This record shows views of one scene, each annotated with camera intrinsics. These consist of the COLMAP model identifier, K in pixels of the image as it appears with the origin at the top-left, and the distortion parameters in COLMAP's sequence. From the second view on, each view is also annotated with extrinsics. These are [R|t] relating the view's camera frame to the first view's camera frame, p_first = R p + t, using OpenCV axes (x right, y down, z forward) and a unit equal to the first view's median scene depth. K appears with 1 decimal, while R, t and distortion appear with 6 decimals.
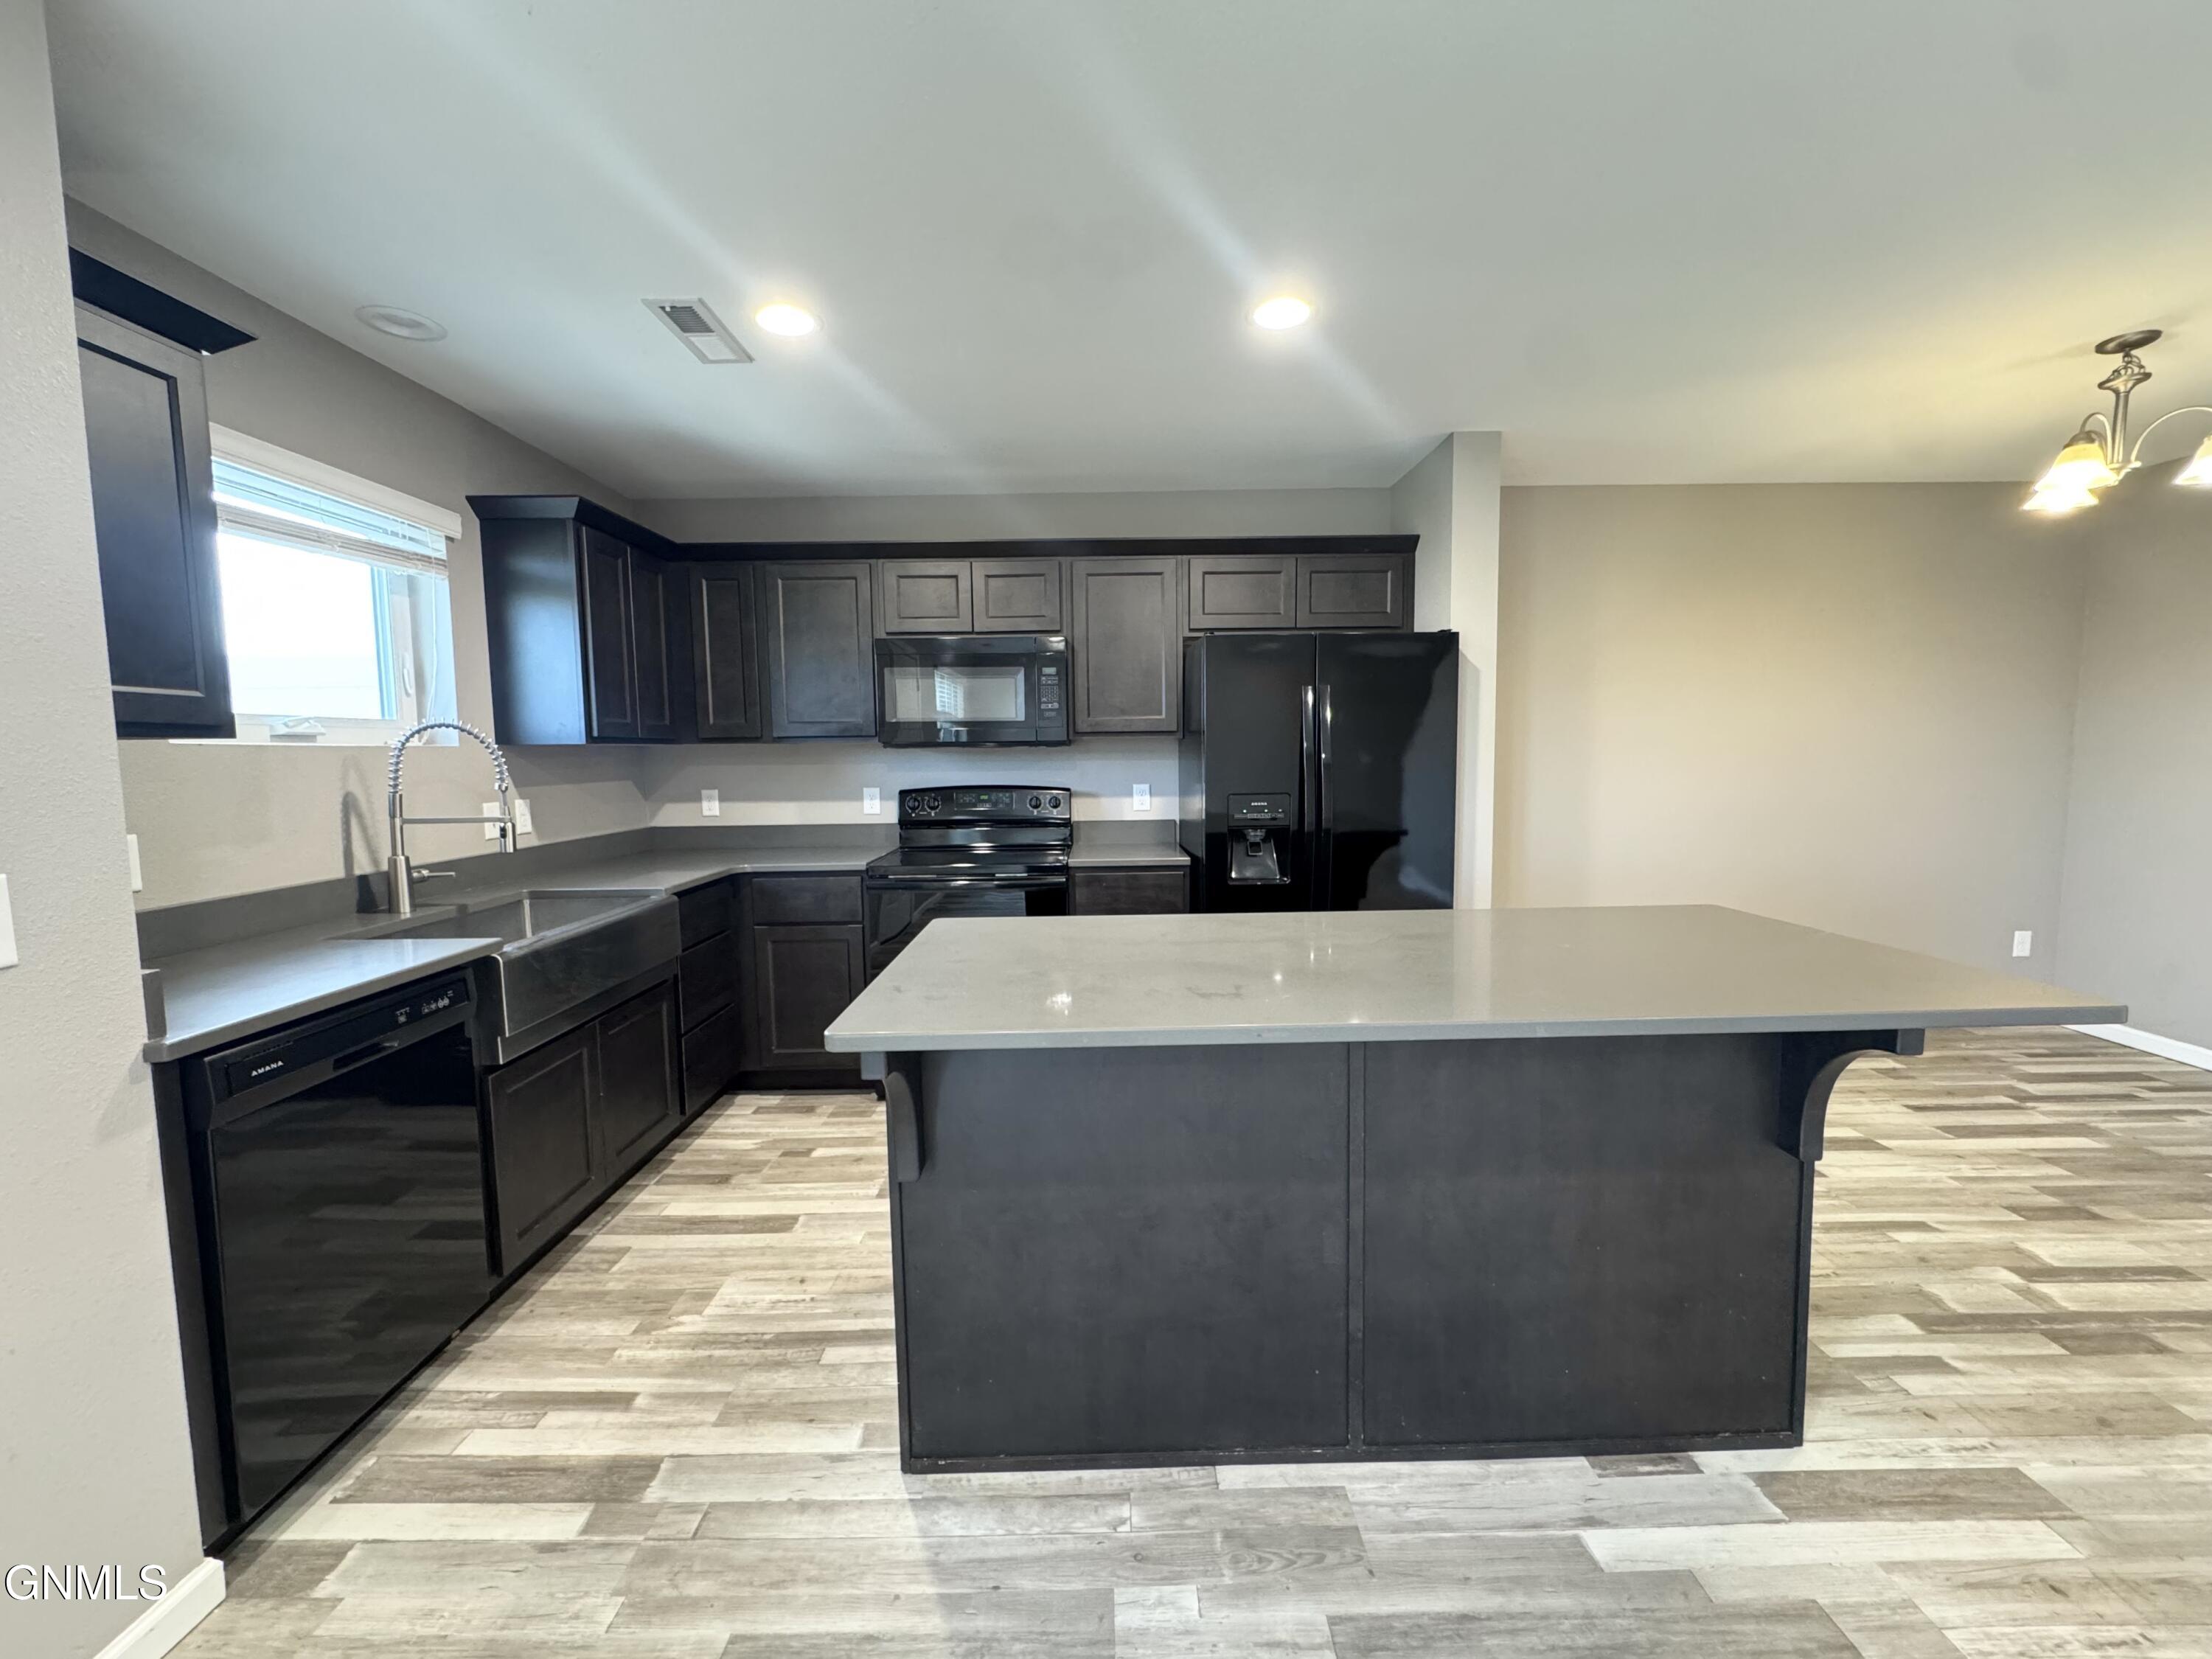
lens RADIAL K [[883.3, 0, 1106.8], [0, 883.3, 826.6], [0, 0, 1]] dist [-0.004365, 0.000710]
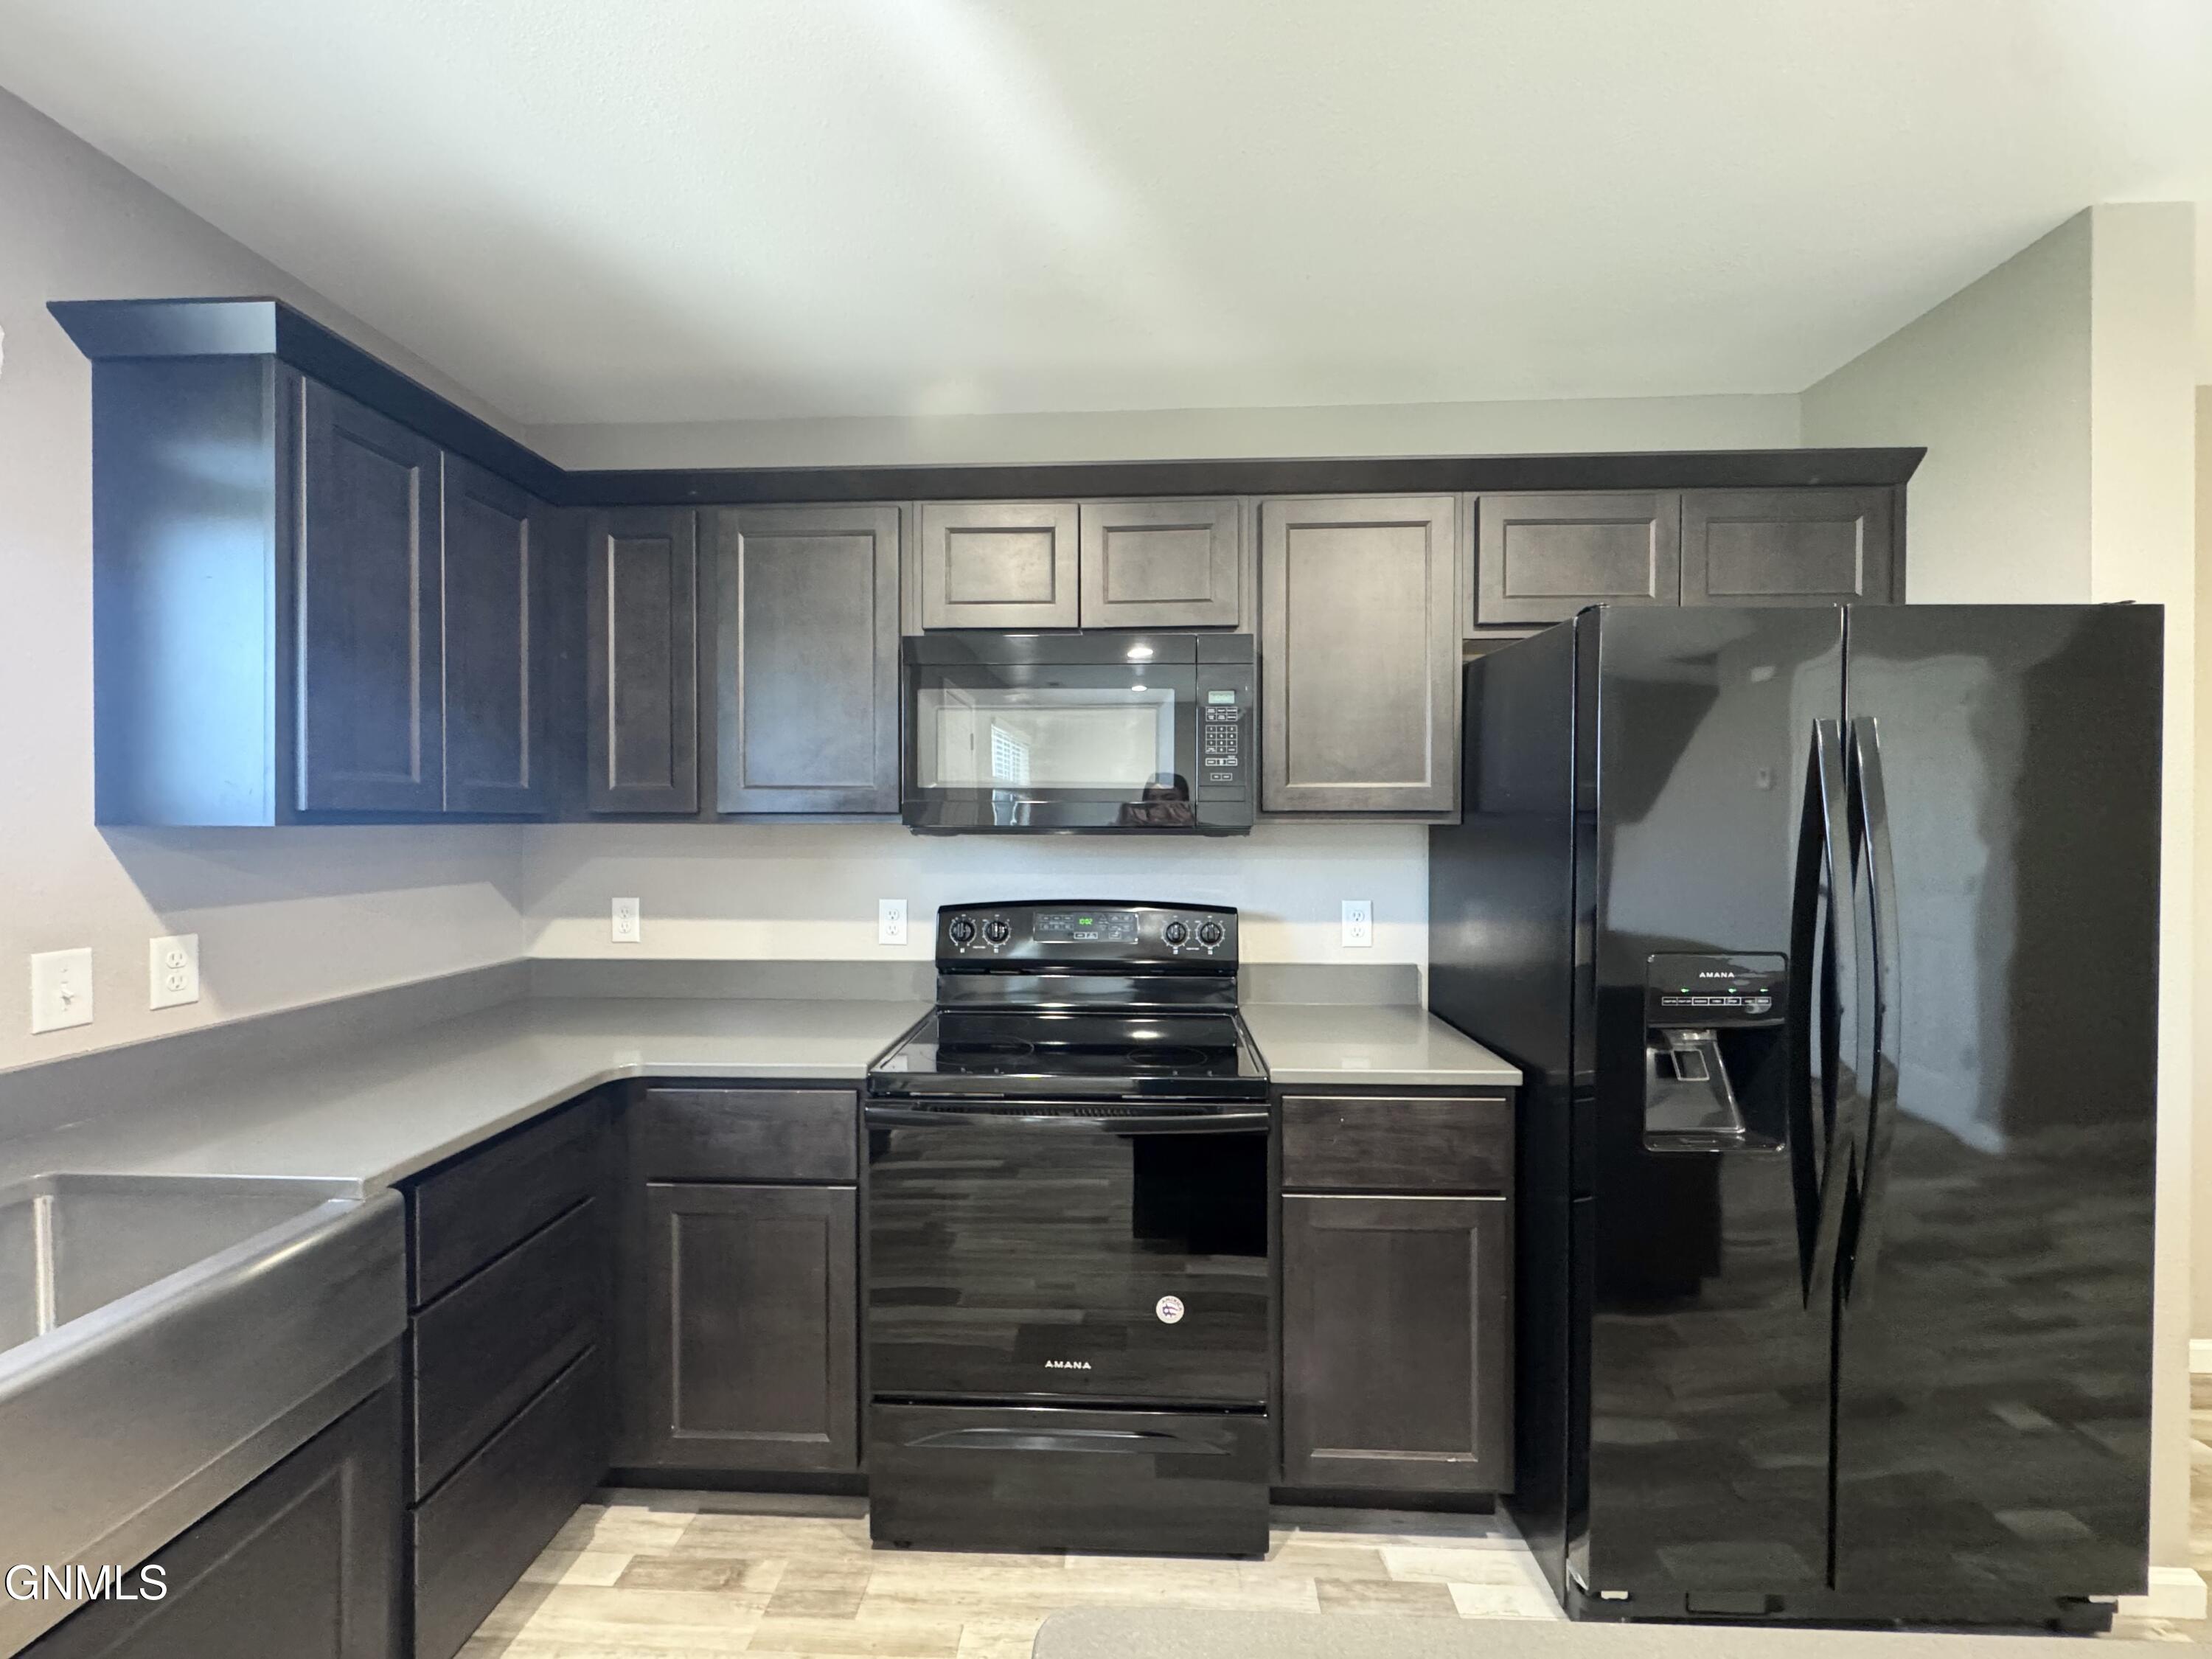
lens RADIAL K [[883.3, 0, 1106.0], [0, 883.3, 825.8], [0, 0, 1]] dist [-0.004365, 0.000710]
pose [[0.998501, 0.013212, -0.053107, -0.129292], [-0.017451, 0.996627, -0.080183, -0.066102], [0.051868, 0.080989, 0.995364, 0.573358]]
